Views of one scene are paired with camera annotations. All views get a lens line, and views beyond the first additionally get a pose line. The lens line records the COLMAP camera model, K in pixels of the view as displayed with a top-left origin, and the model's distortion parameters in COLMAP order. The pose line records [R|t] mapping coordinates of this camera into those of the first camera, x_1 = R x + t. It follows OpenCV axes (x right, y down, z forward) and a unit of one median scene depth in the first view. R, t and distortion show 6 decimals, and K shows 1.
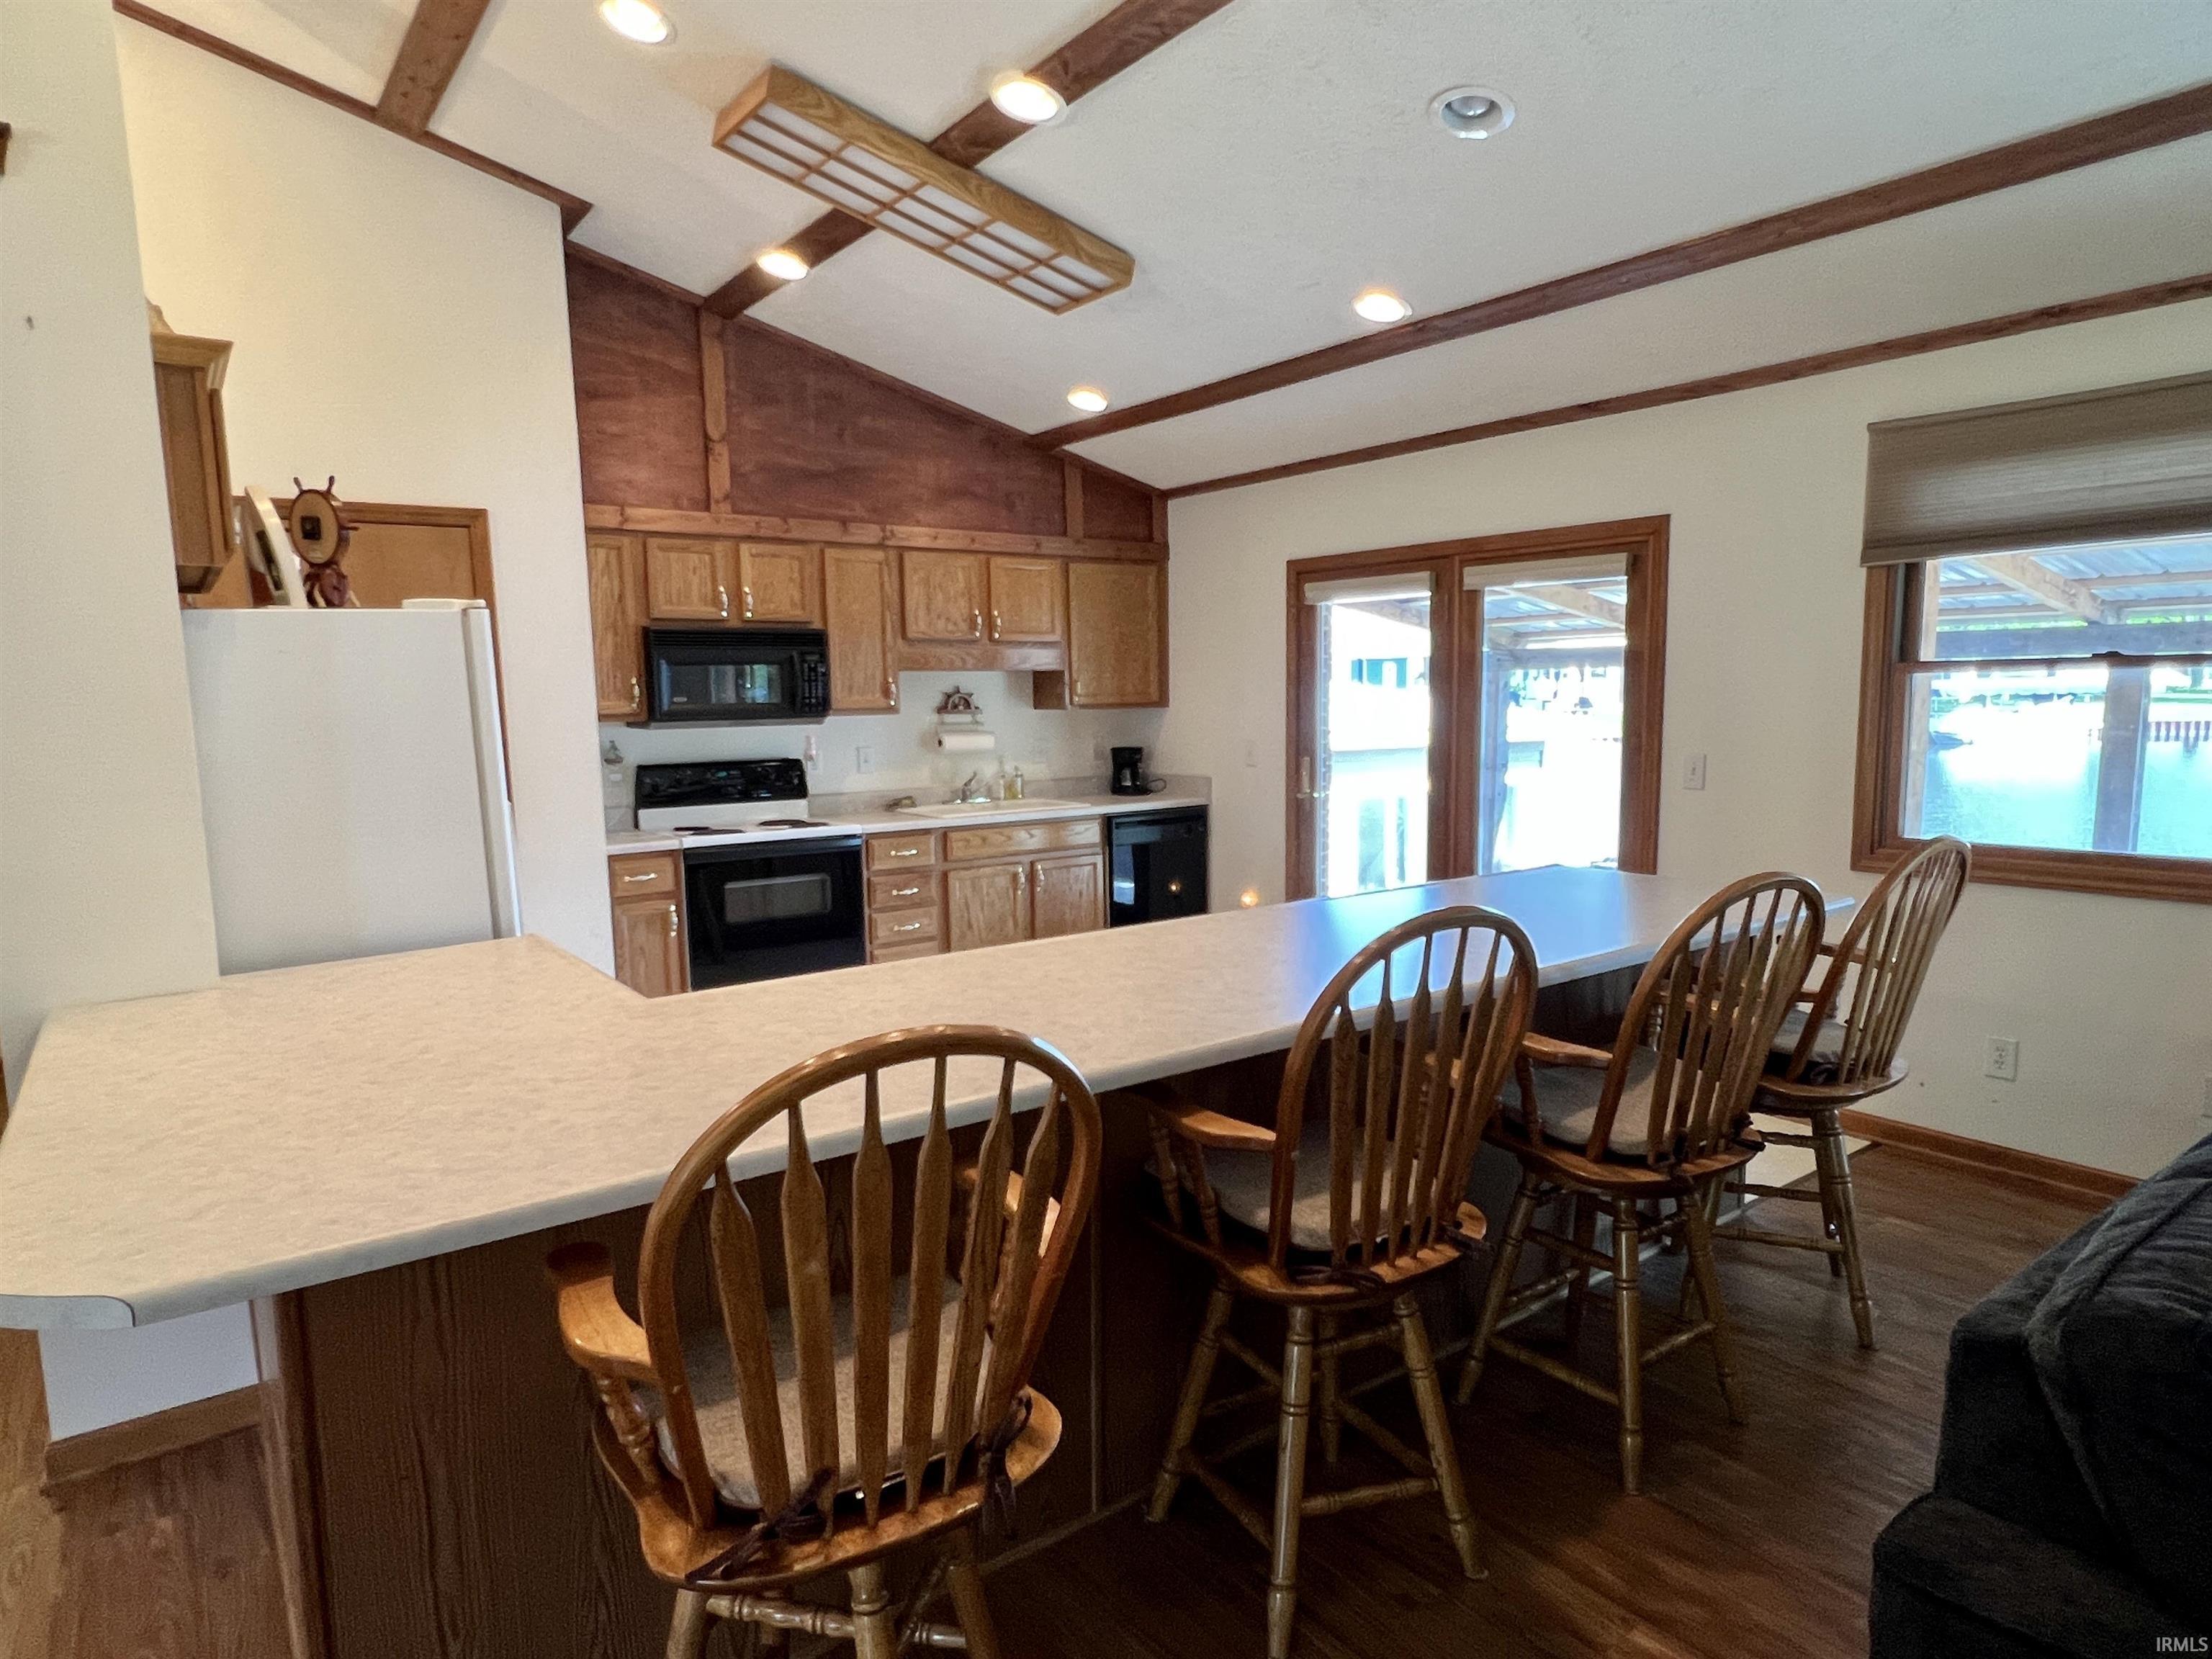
lens RADIAL K [[1280.4, 0, 1097.5], [0, 1280.4, 847.0], [0, 0, 1]] dist [-0.004149, 0.000269]
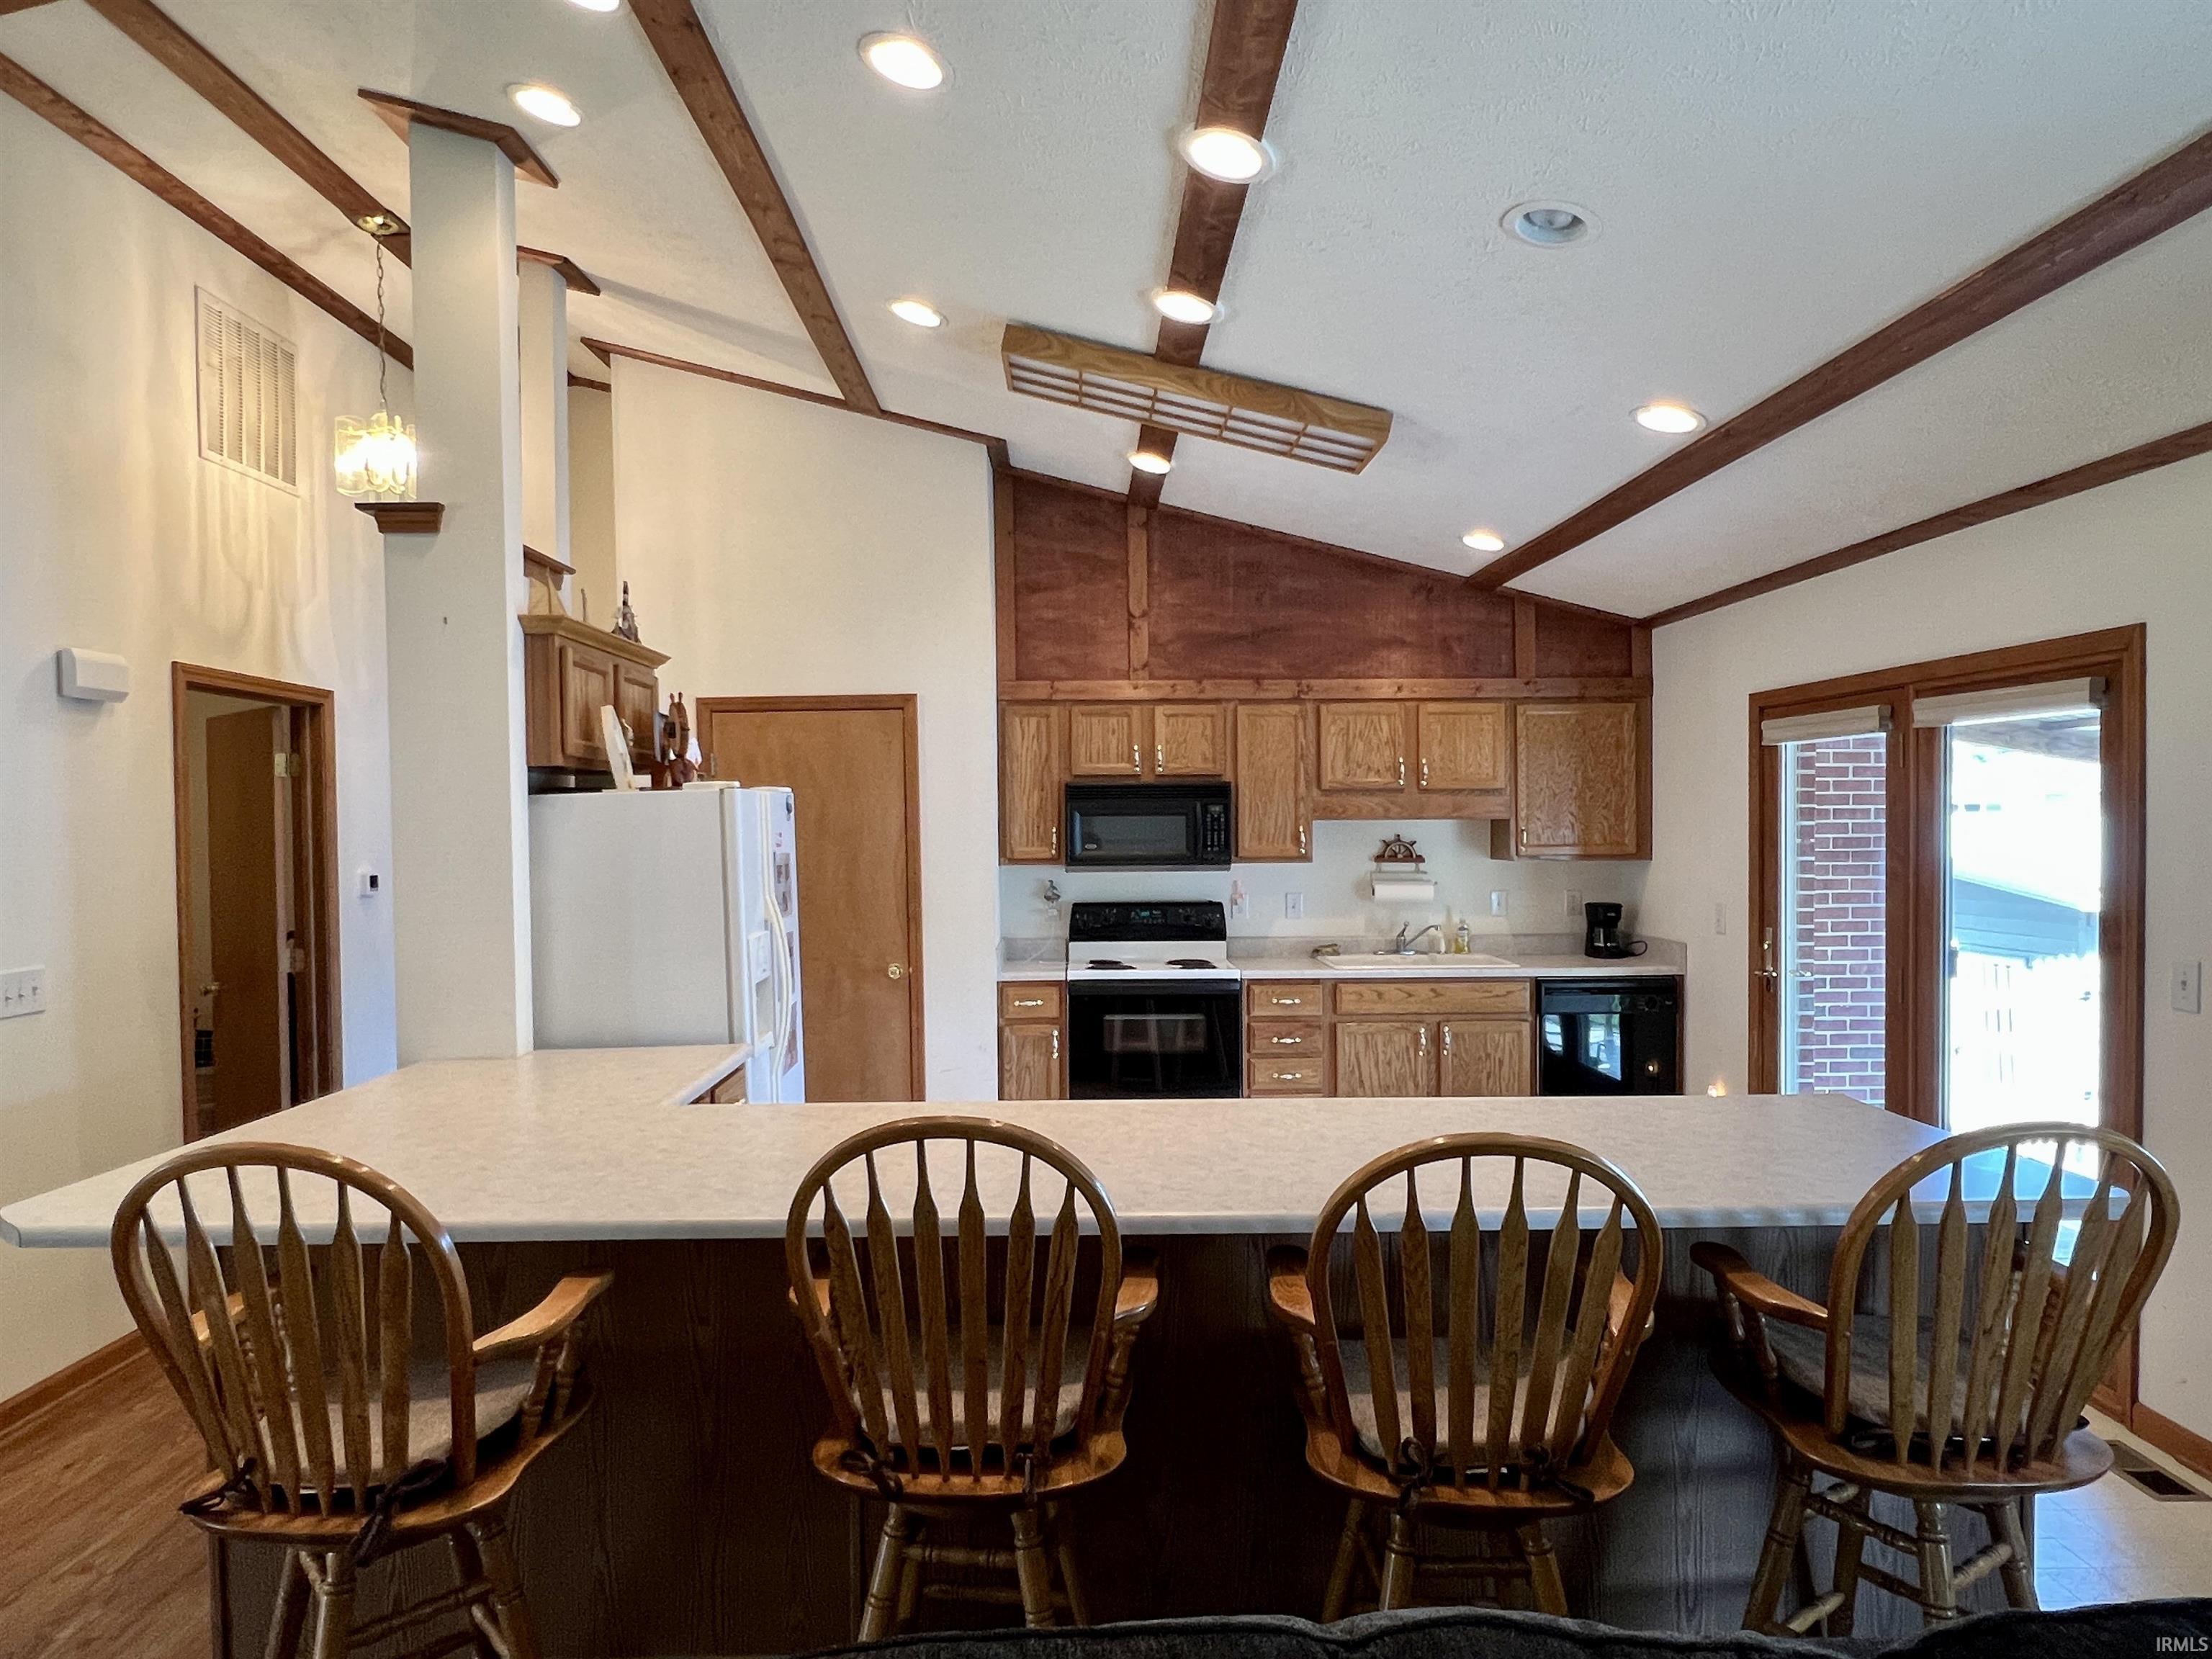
lens RADIAL K [[1294.7, 0, 1101.2], [0, 1294.7, 848.1], [0, 0, 1]] dist [-0.003003, 0.000233]
pose [[0.819821, 0.021332, -0.572222, 0.299645], [-0.075160, 0.994669, -0.070600, -0.031331], [0.567666, 0.100888, 0.817054, 0.071624]]
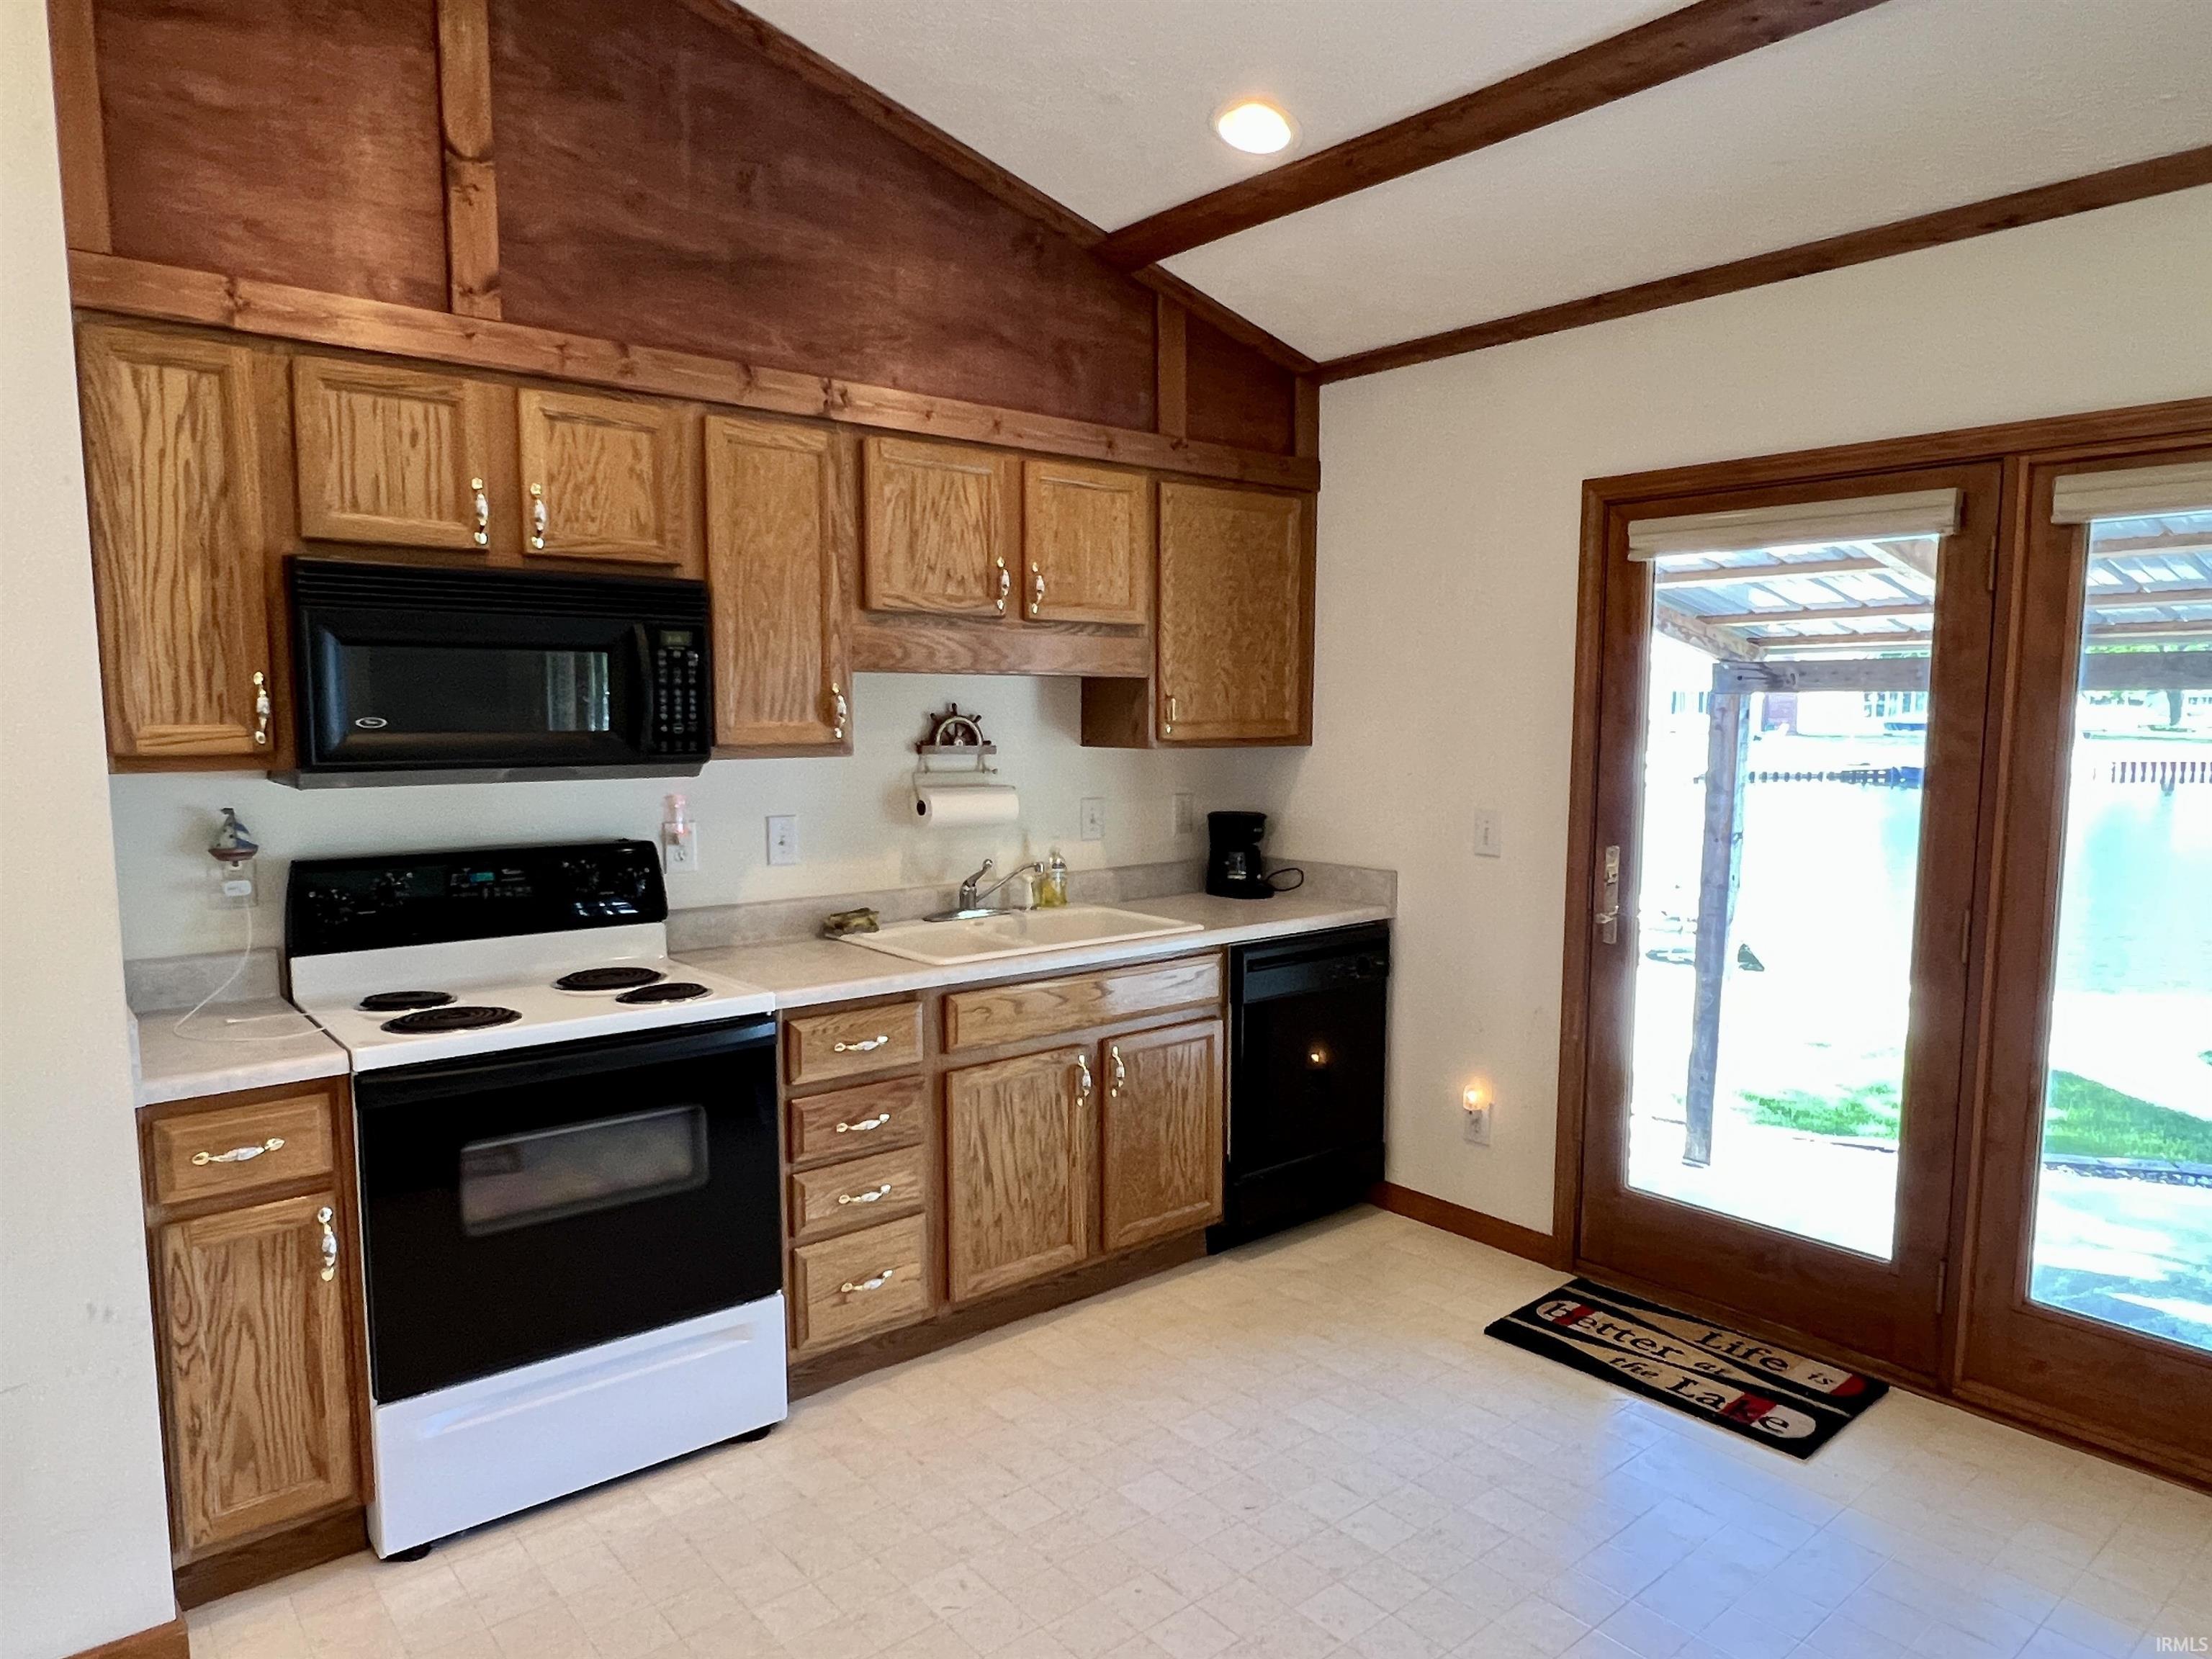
lens RADIAL K [[1378.5, 0, 1101.0], [0, 1378.5, 849.1], [0, 0, 1]] dist [-0.001199, 0.002787]
pose [[0.997878, 0.011106, 0.064164, -0.092902], [-0.009803, 0.999740, -0.020590, -0.057715], [-0.064376, 0.019917, 0.997727, 0.457239]]
